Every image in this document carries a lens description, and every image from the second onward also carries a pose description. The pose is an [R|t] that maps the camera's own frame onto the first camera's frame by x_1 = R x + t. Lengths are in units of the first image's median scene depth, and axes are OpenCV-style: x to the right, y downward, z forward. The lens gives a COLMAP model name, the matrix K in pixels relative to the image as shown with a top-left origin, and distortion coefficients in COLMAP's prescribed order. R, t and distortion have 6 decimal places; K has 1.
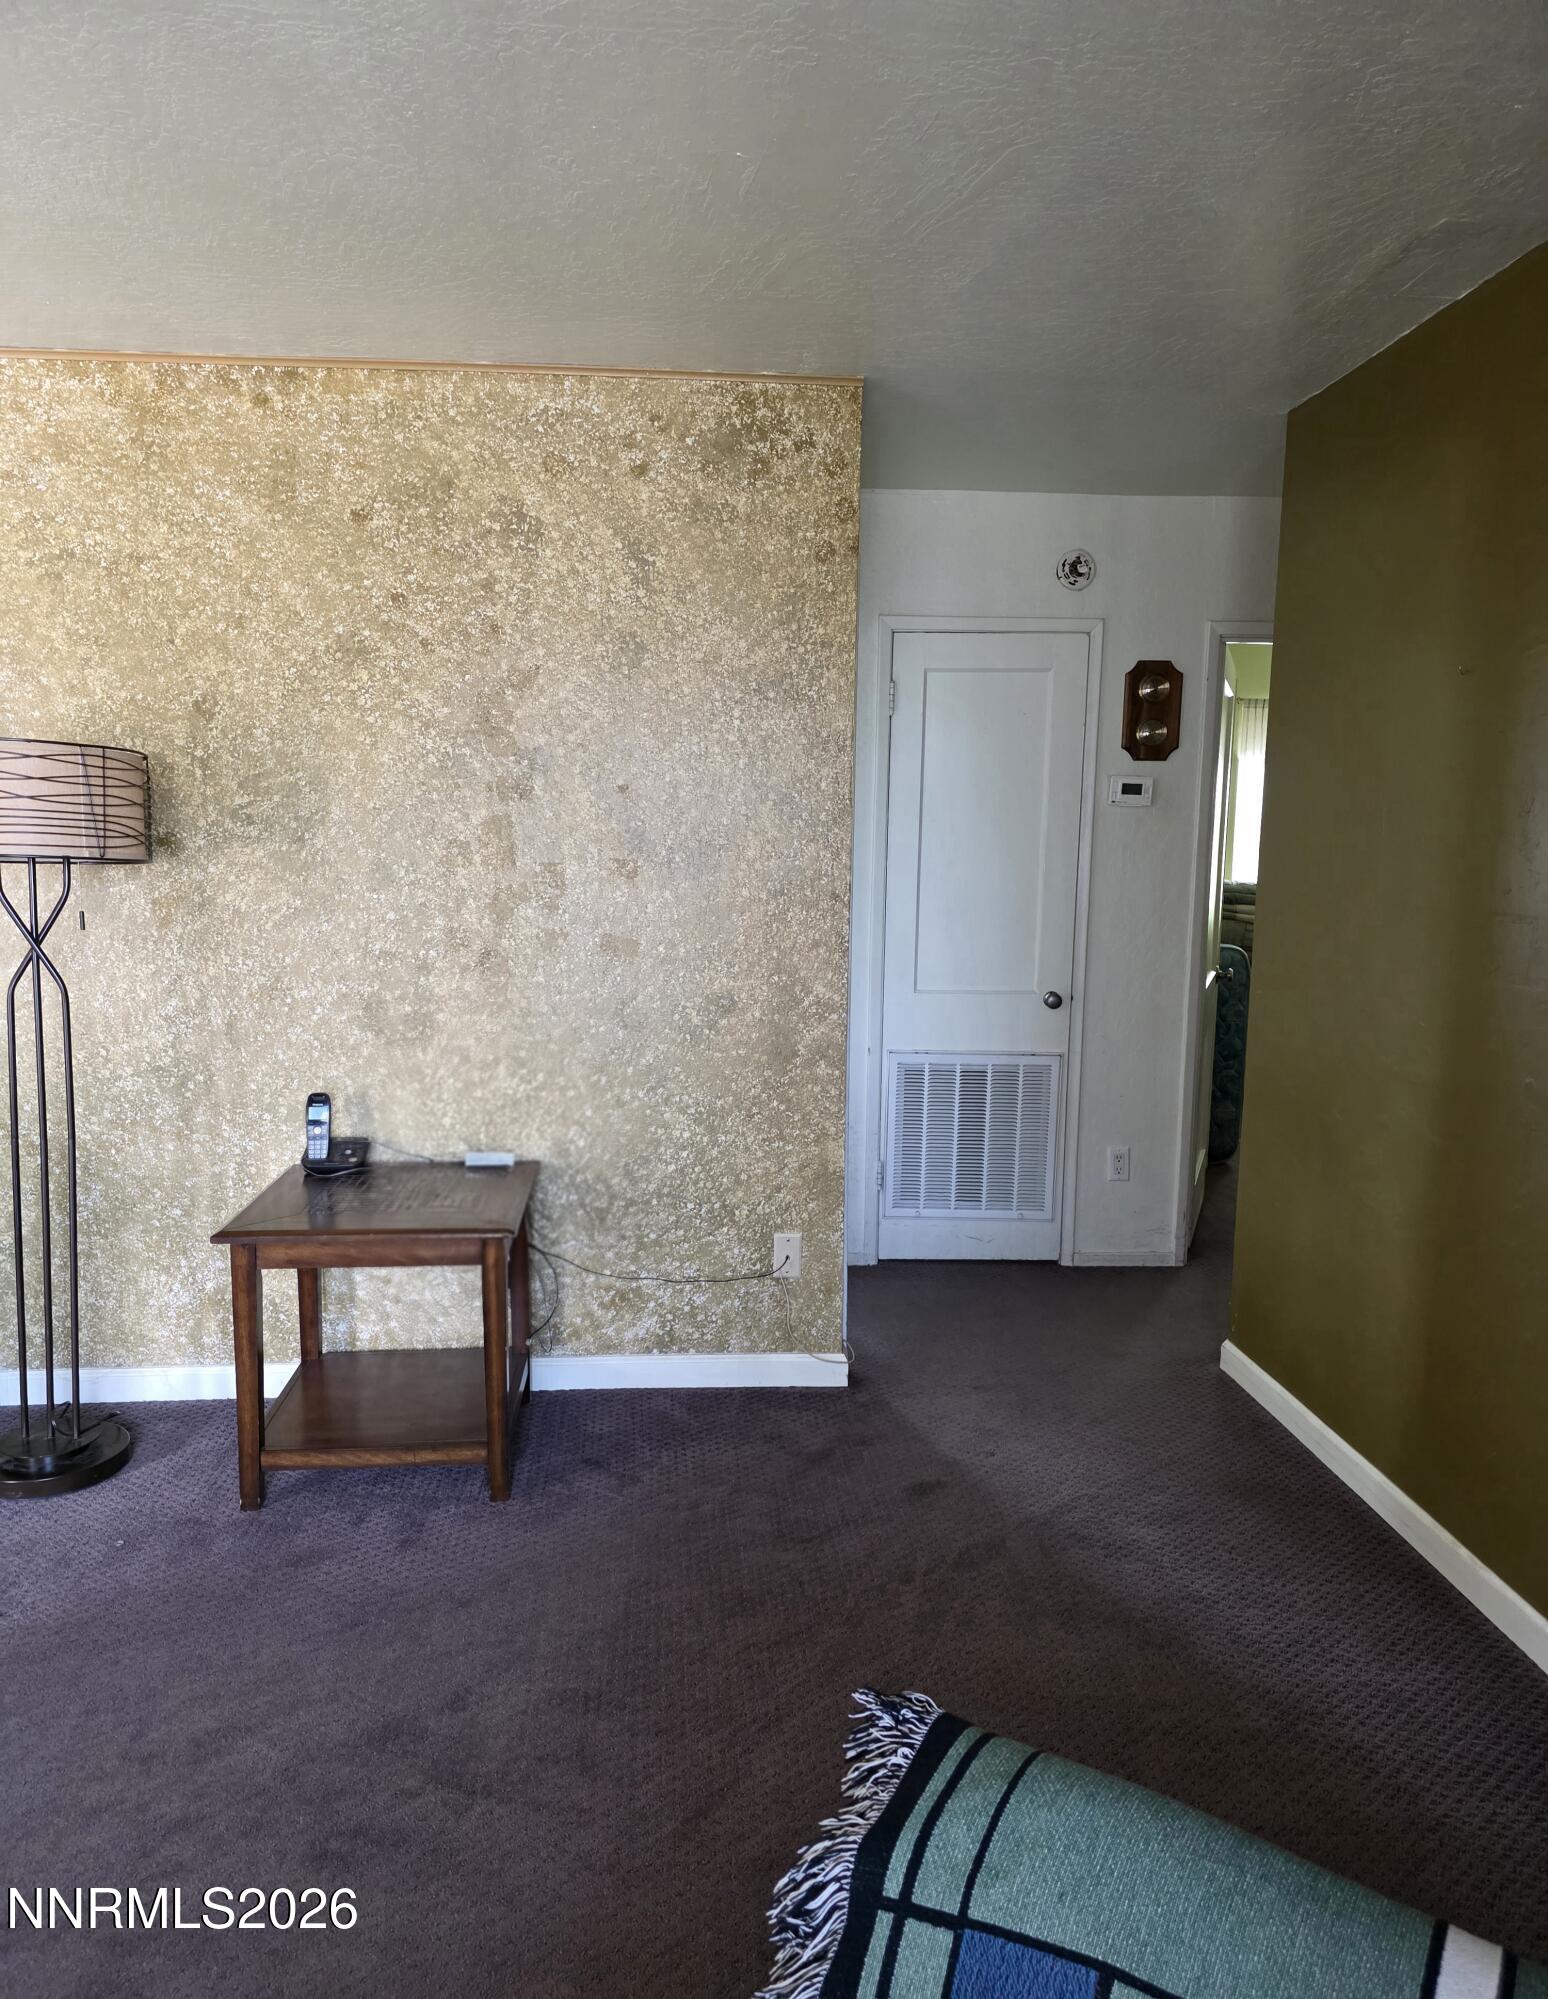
lens RADIAL K [[1397.0, 0, 774.8], [0, 1397.0, 1009.5], [0, 0, 1]] dist [0.033257, -0.024669]
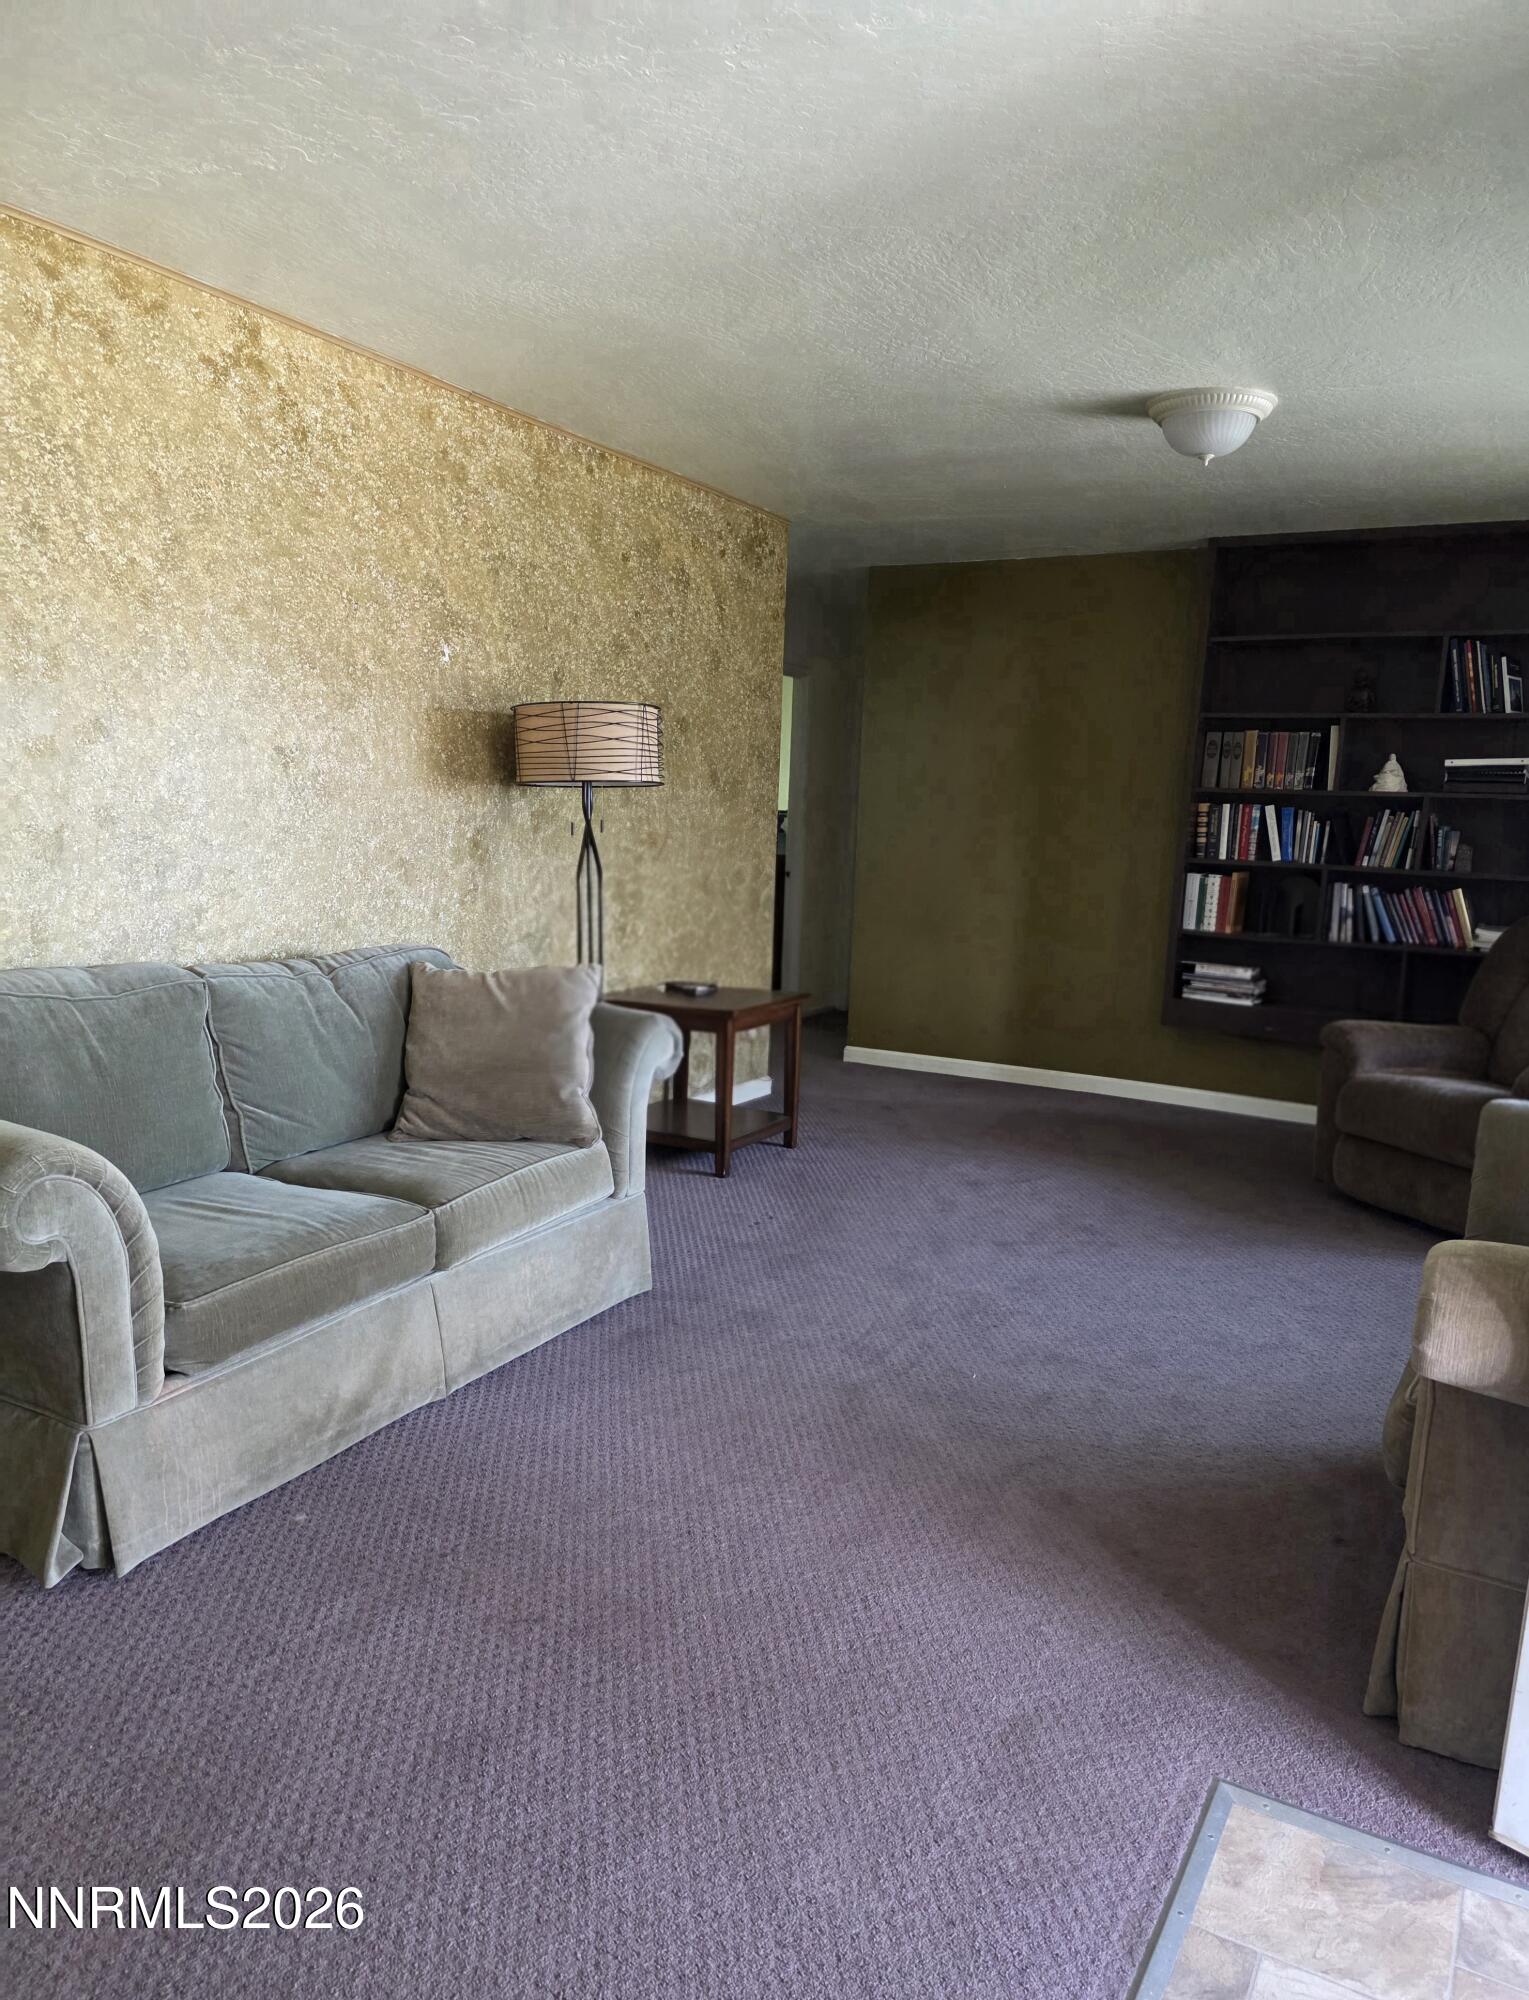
lens RADIAL K [[1397.7, 0, 758.4], [0, 1397.7, 1068.0], [0, 0, 1]] dist [0.033257, -0.024669]
pose [[0.547700, -0.149087, 0.823285, -1.553038], [0.093553, 0.988738, 0.116812, 0.032417], [-0.831428, 0.013043, 0.555479, 0.039672]]
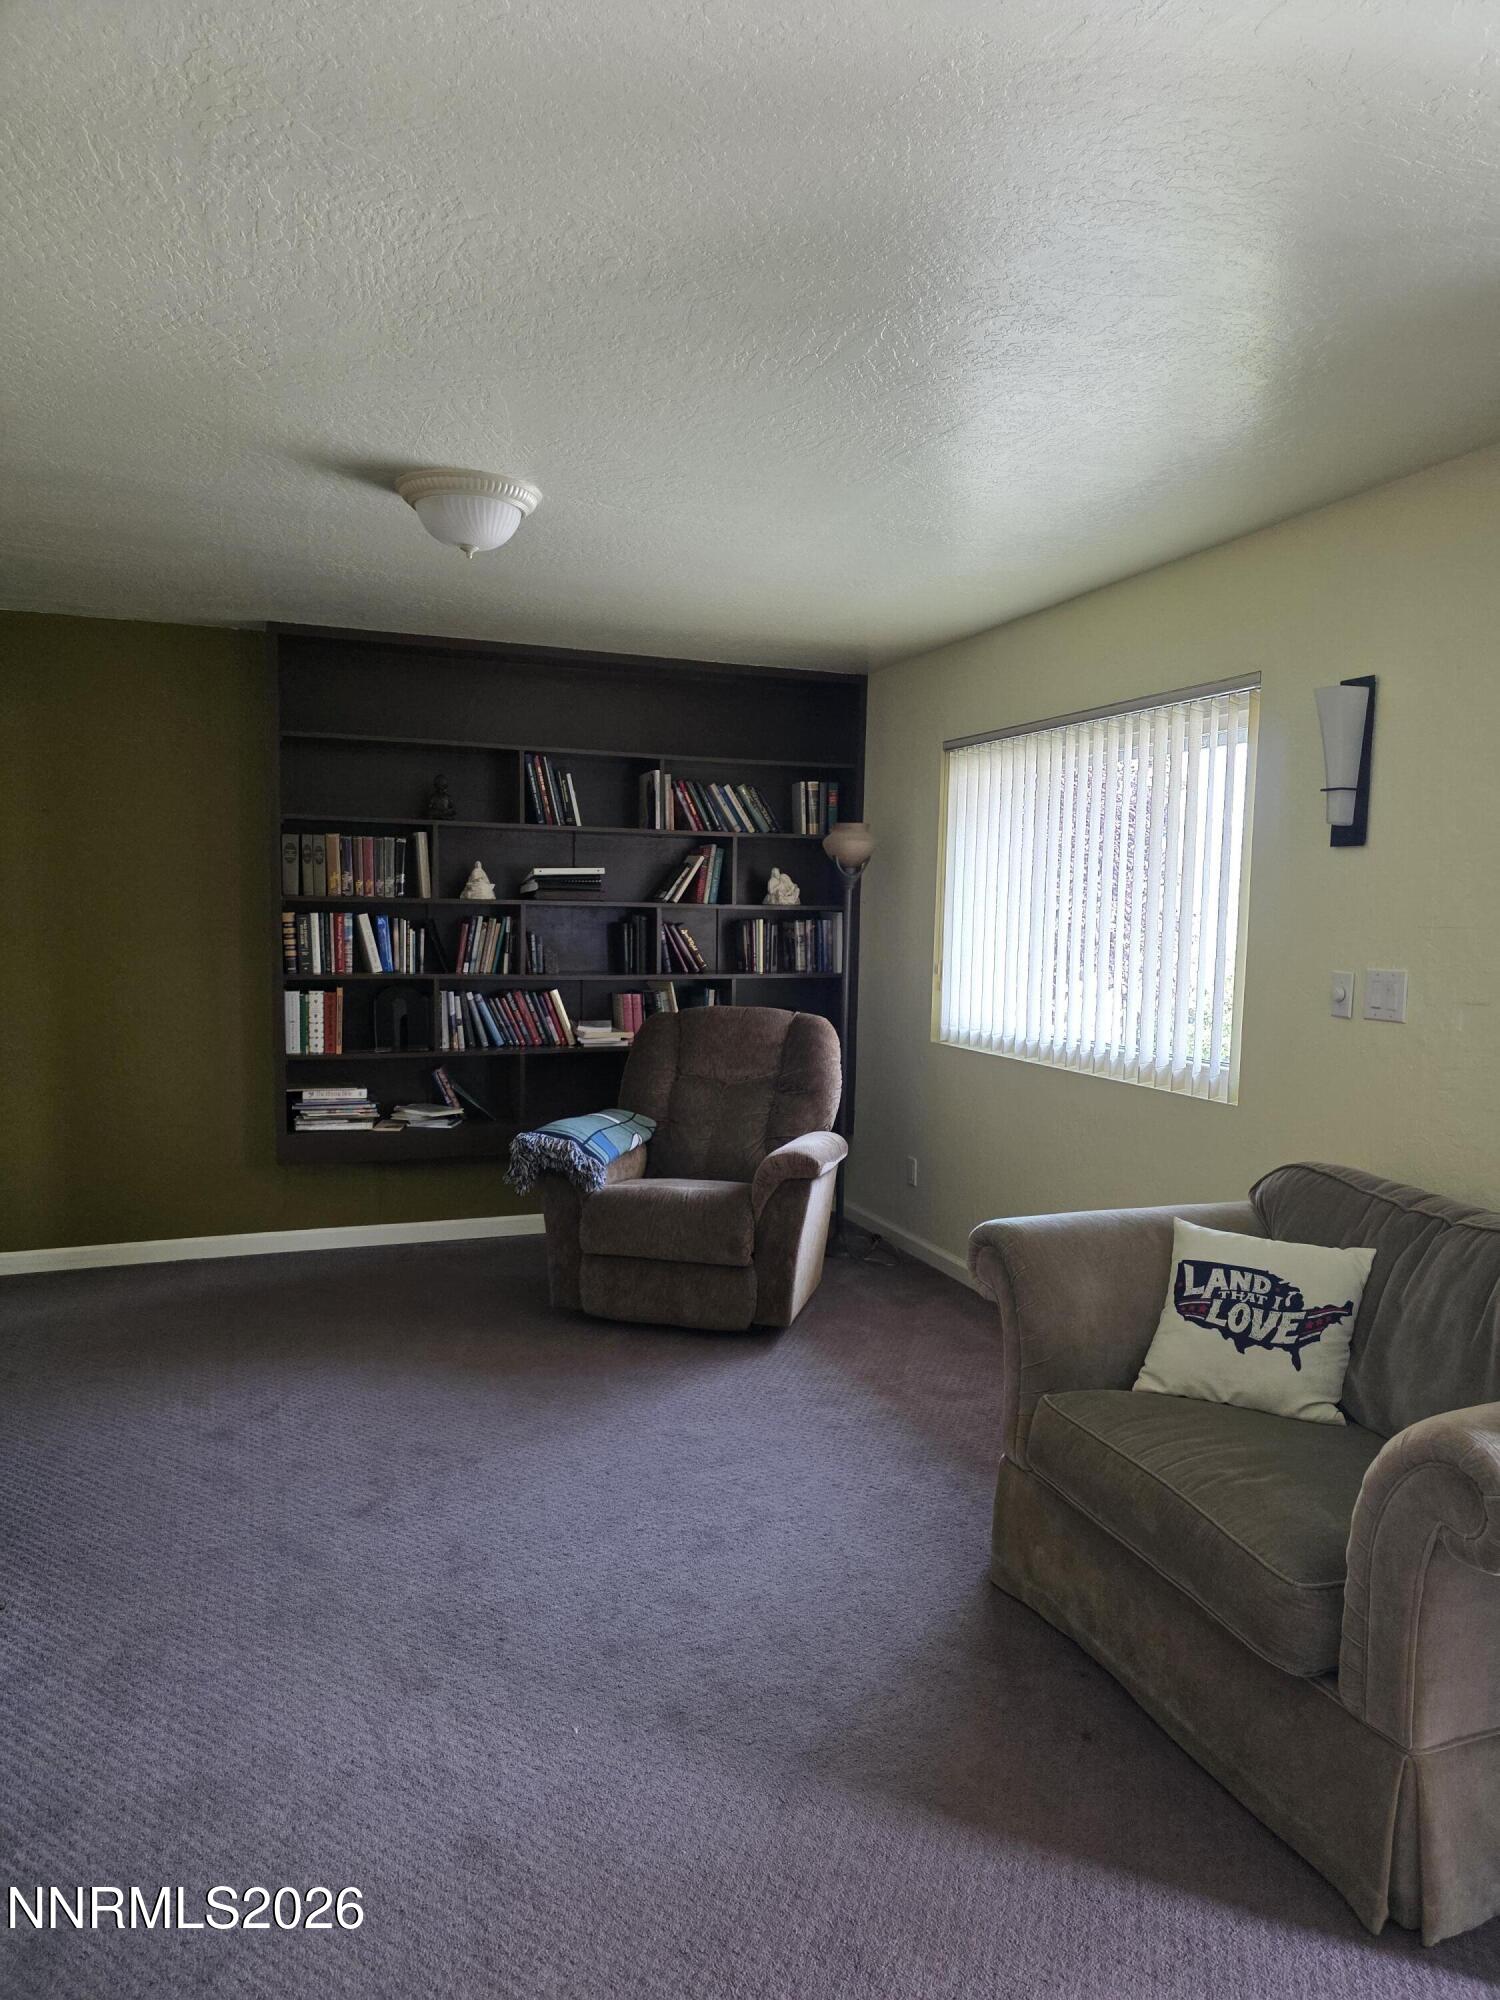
lens RADIAL K [[1344.2, 0, 779.5], [0, 1344.2, 1026.0], [0, 0, 1]] dist [0.072126, -0.067035]
pose [[-0.313124, -0.105162, 0.943872, -1.344740], [0.119249, 0.981631, 0.148929, -0.084733], [-0.942196, 0.159189, -0.294832, 0.546027]]
